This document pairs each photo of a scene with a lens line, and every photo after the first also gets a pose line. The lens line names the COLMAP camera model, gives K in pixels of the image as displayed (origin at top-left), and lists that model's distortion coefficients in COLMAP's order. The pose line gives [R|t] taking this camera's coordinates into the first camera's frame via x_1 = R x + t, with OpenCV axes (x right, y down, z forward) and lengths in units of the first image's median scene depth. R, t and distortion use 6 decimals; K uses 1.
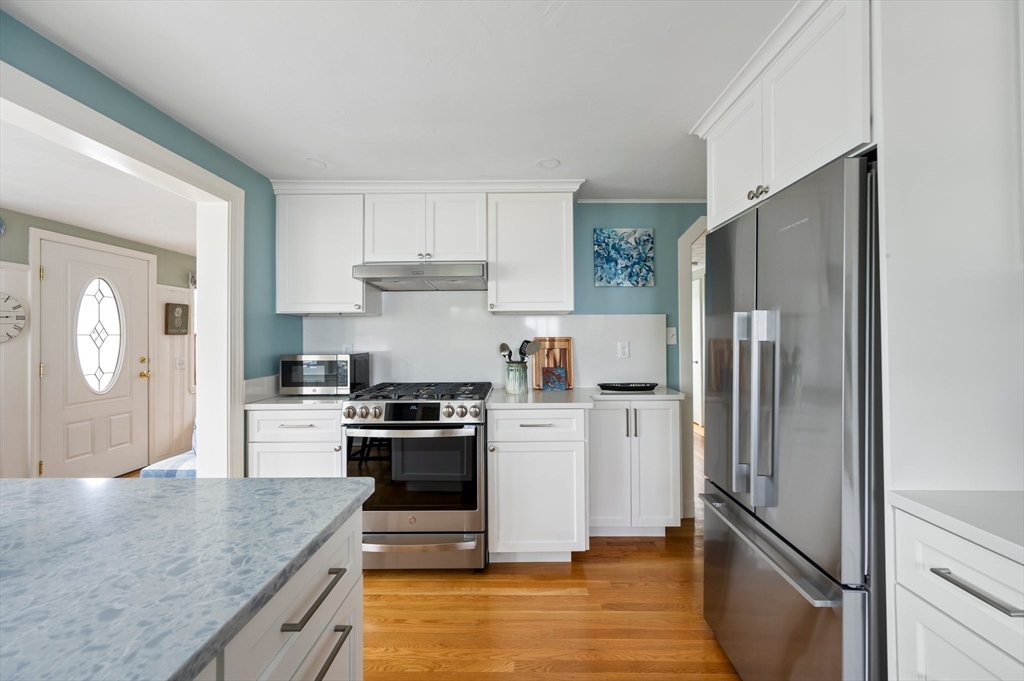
lens RADIAL K [[401.1, 0, 512.0], [0, 401.1, 340.5], [0, 0, 1]] dist [0.012319, -0.000022]
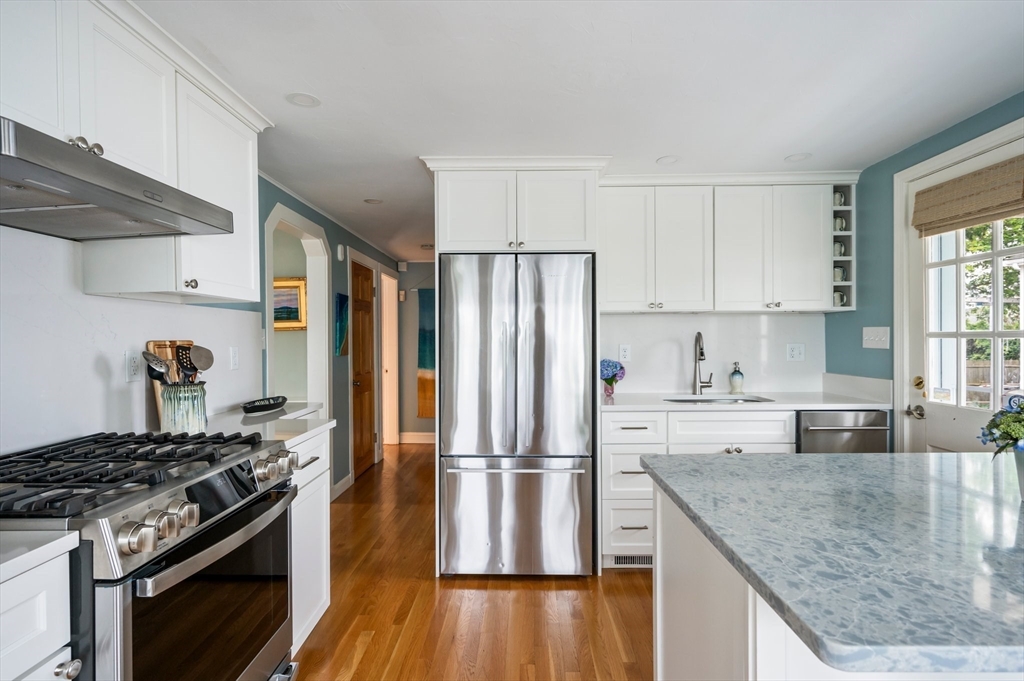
lens RADIAL K [[522.7, 0, 512.0], [0, 522.7, 340.5], [0, 0, 1]] dist [0.026033, 0.000097]
pose [[-0.008990, -0.001769, 0.999958, -2.187562], [0.009836, 0.999950, 0.001857, -0.002081], [-0.999911, 0.009852, -0.008973, 1.606781]]
